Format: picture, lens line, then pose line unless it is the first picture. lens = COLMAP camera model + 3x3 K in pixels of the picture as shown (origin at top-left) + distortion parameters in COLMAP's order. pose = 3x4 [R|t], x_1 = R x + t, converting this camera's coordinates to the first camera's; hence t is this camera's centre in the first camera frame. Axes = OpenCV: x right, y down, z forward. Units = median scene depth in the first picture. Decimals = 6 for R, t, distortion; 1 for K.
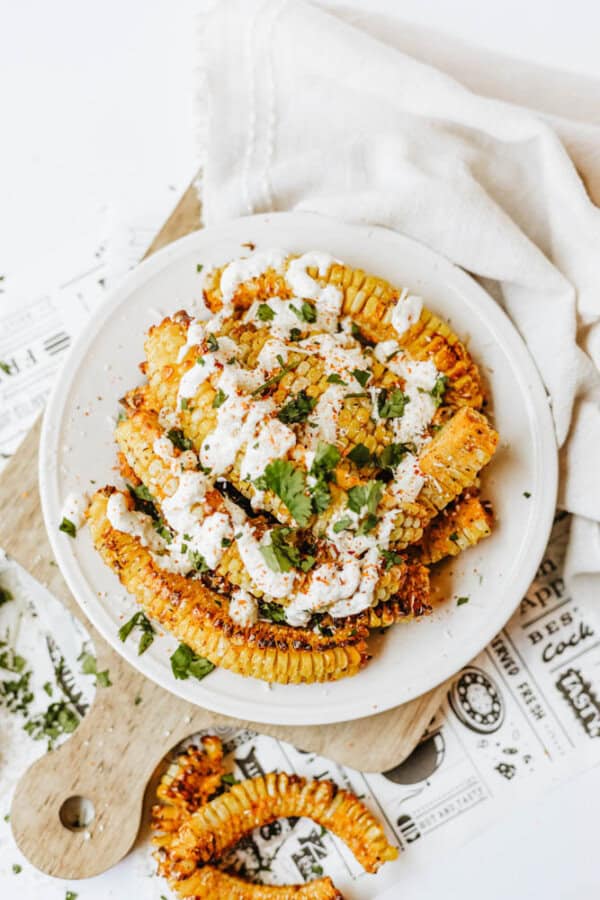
lens RADIAL K [[1336.3, 0, 300.0], [0, 1336.3, 450.0], [0, 0, 1]] dist [0.011227, 0.068258]
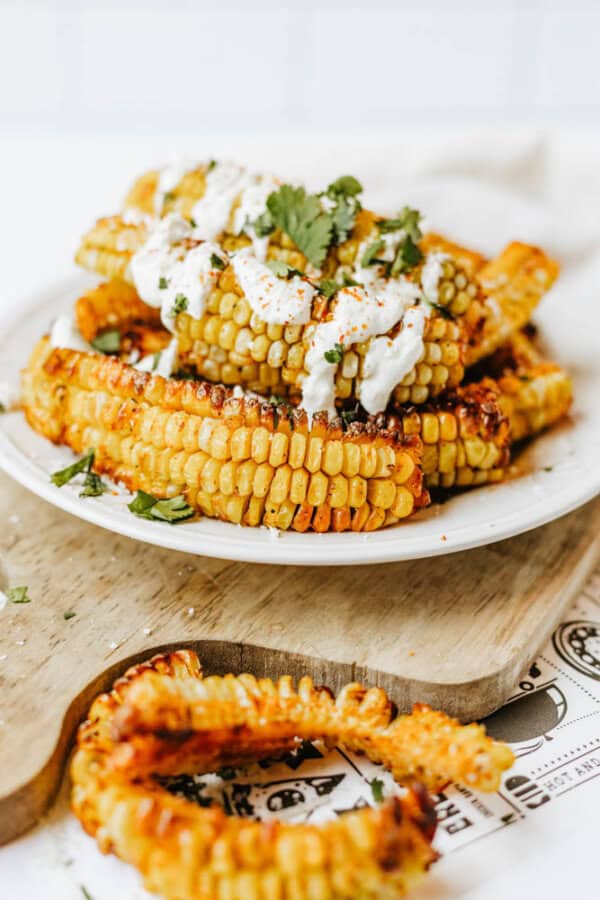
lens RADIAL K [[1438.2, 0, 300.0], [0, 1438.2, 450.0], [0, 0, 1]] dist [0.027634, -0.090386]
pose [[0.999177, -0.015377, 0.037547, -0.038071], [0.038552, 0.648241, -0.760459, 0.685245], [-0.012646, 0.761280, 0.648300, 0.519428]]
